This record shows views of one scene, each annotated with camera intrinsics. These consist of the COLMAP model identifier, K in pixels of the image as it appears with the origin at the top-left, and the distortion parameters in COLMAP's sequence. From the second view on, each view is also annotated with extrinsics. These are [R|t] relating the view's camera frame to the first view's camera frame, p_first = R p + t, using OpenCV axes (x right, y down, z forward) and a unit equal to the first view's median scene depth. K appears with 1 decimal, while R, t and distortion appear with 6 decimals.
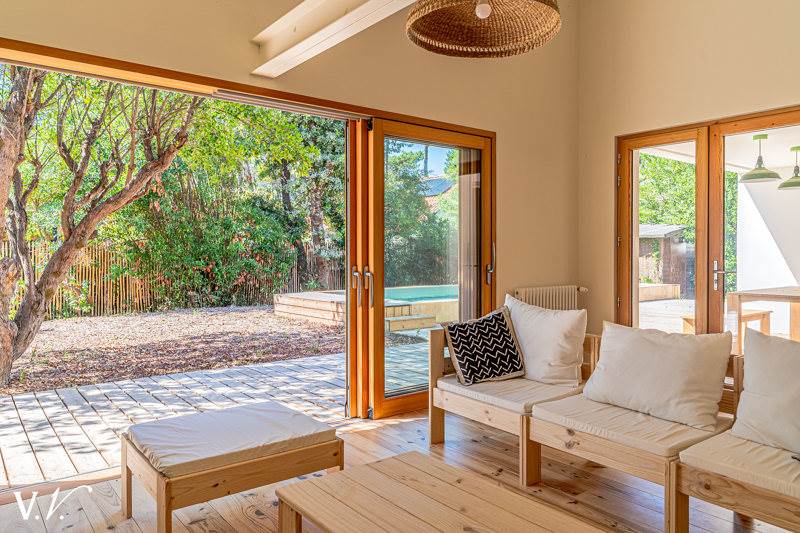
lens RADIAL K [[570.5, 0, 398.2], [0, 570.5, 259.8], [0, 0, 1]] dist [0.005408, -0.000724]
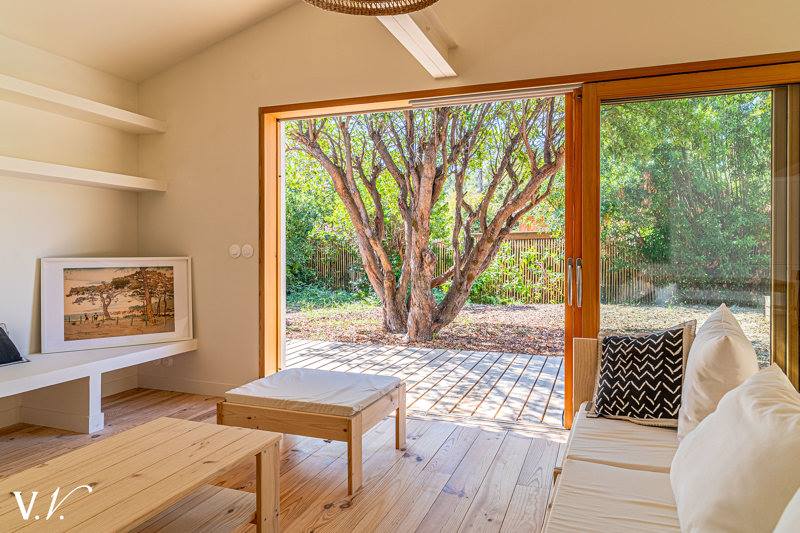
lens RADIAL K [[524.1, 0, 404.8], [0, 524.1, 254.5], [0, 0, 1]] dist [-0.009794, -0.002703]
pose [[0.526711, 0.008925, -0.849998, 0.560939], [-0.011905, 0.999924, 0.003123, 0.007941], [0.849961, 0.008474, 0.526777, 0.423246]]
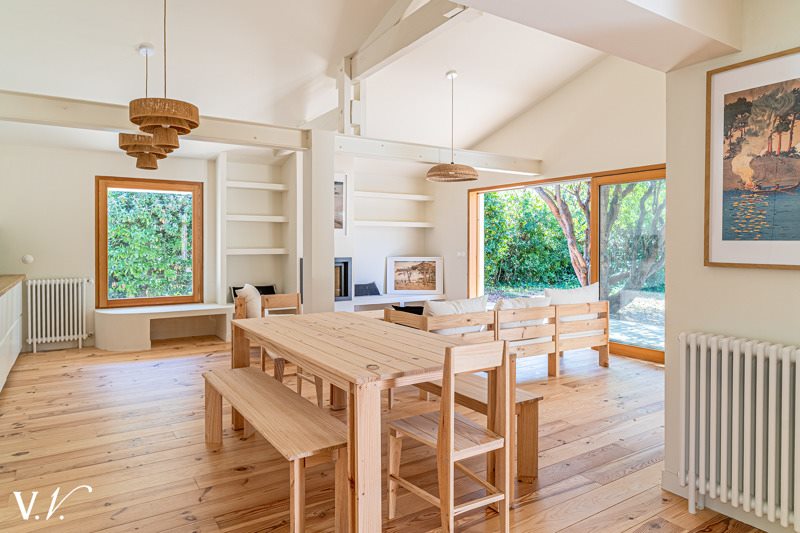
lens RADIAL K [[505.8, 0, 400.7], [0, 505.8, 258.9], [0, 0, 1]] dist [0.001273, 0.000087]
pose [[-0.064197, 0.024897, -0.997627, 2.018551], [-0.015589, 0.999542, 0.025948, -0.035424], [0.997815, 0.017218, -0.063779, 0.608564]]
